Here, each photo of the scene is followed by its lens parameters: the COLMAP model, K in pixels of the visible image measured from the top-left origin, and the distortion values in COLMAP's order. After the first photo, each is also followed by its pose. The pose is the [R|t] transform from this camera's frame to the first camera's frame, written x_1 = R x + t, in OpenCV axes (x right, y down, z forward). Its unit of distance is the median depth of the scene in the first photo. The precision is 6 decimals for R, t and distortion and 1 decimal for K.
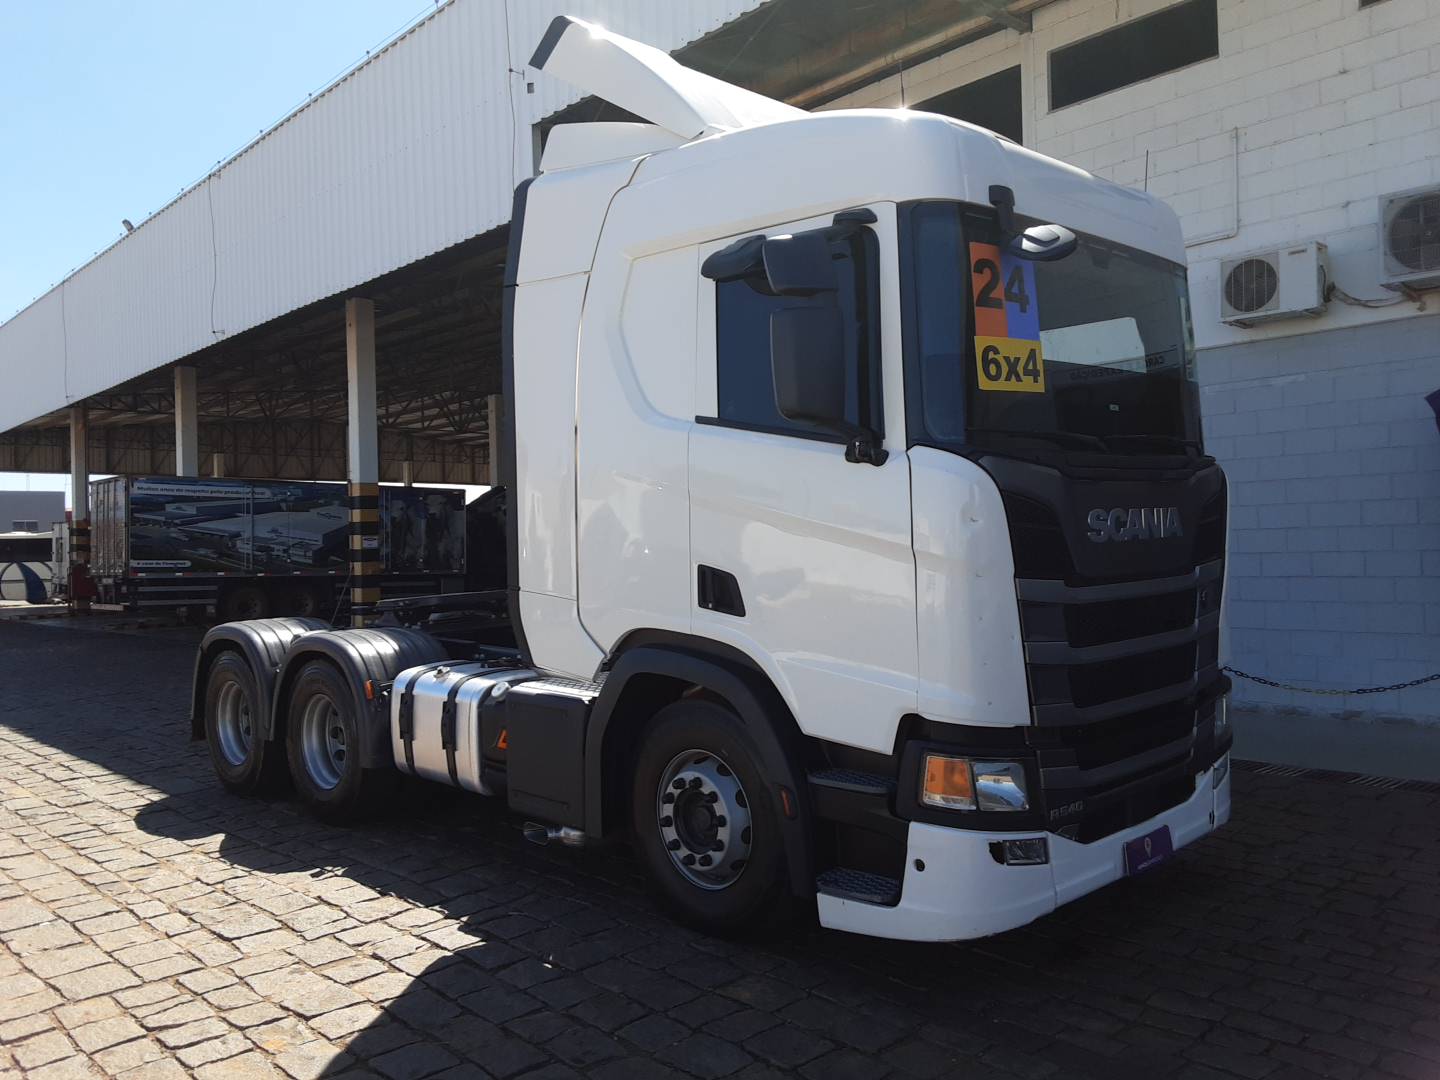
lens RADIAL K [[1155.6, 0, 725.3], [0, 1155.6, 536.7], [0, 0, 1]] dist [0.121053, -0.209048]
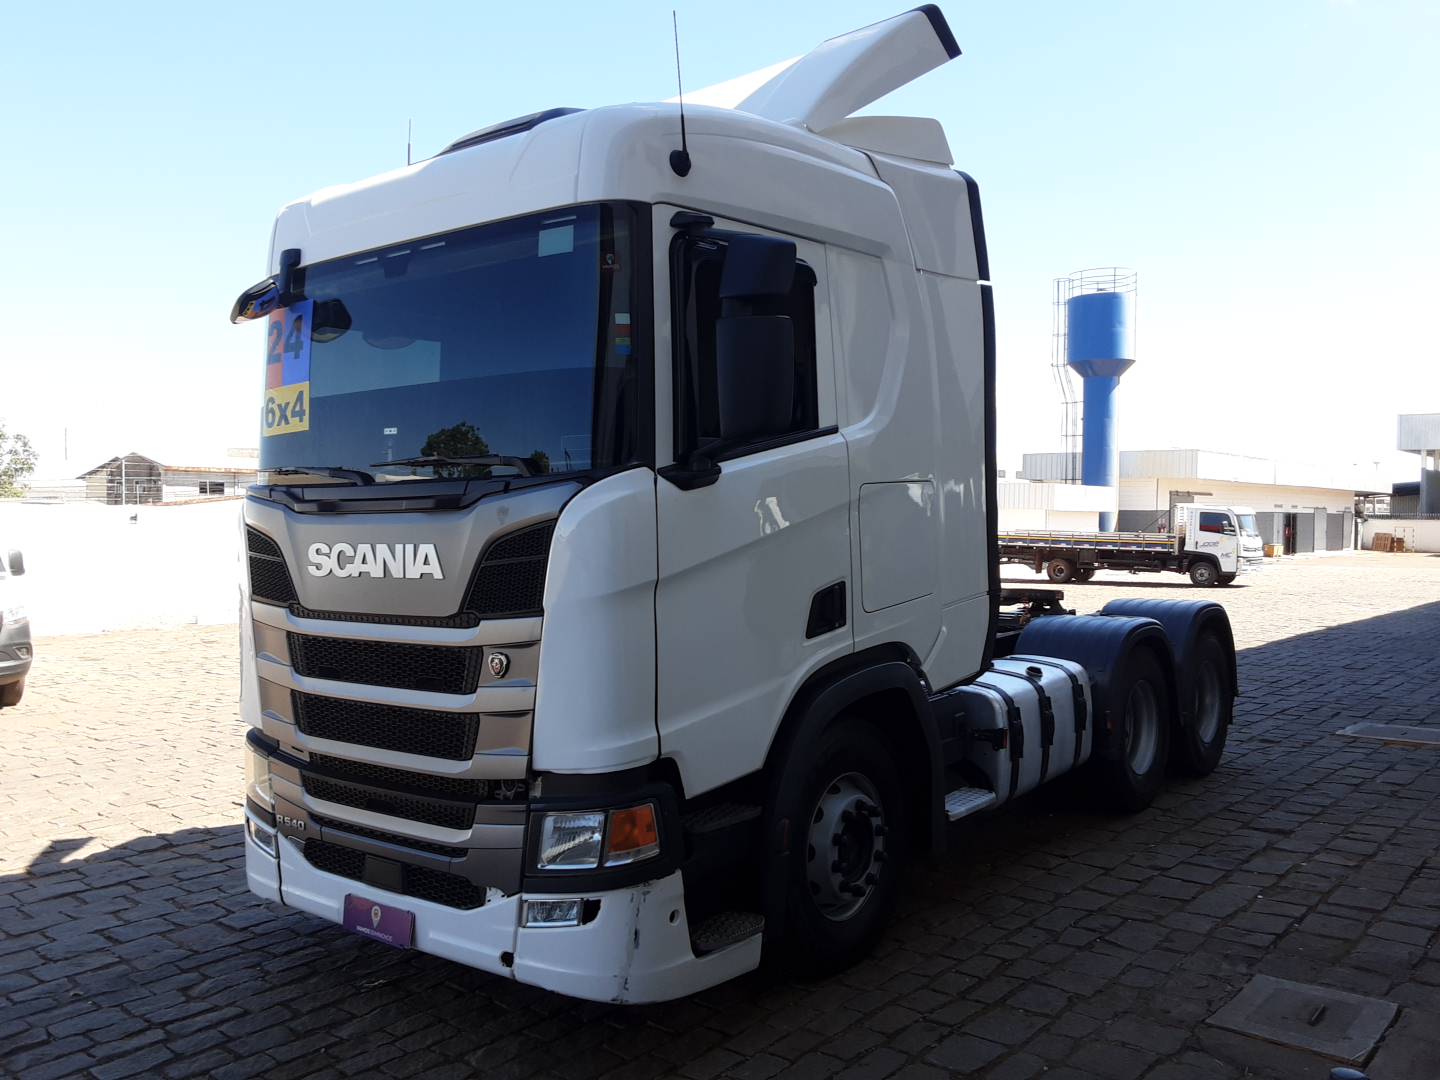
lens RADIAL K [[1155.6, 0, 725.3], [0, 1155.6, 536.7], [0, 0, 1]] dist [0.121053, -0.209048]
pose [[0.138653, 0.046100, -0.989267, 1.385665], [0.002382, 0.998898, 0.046882, -0.076918], [0.990338, -0.008856, 0.138391, 1.236755]]
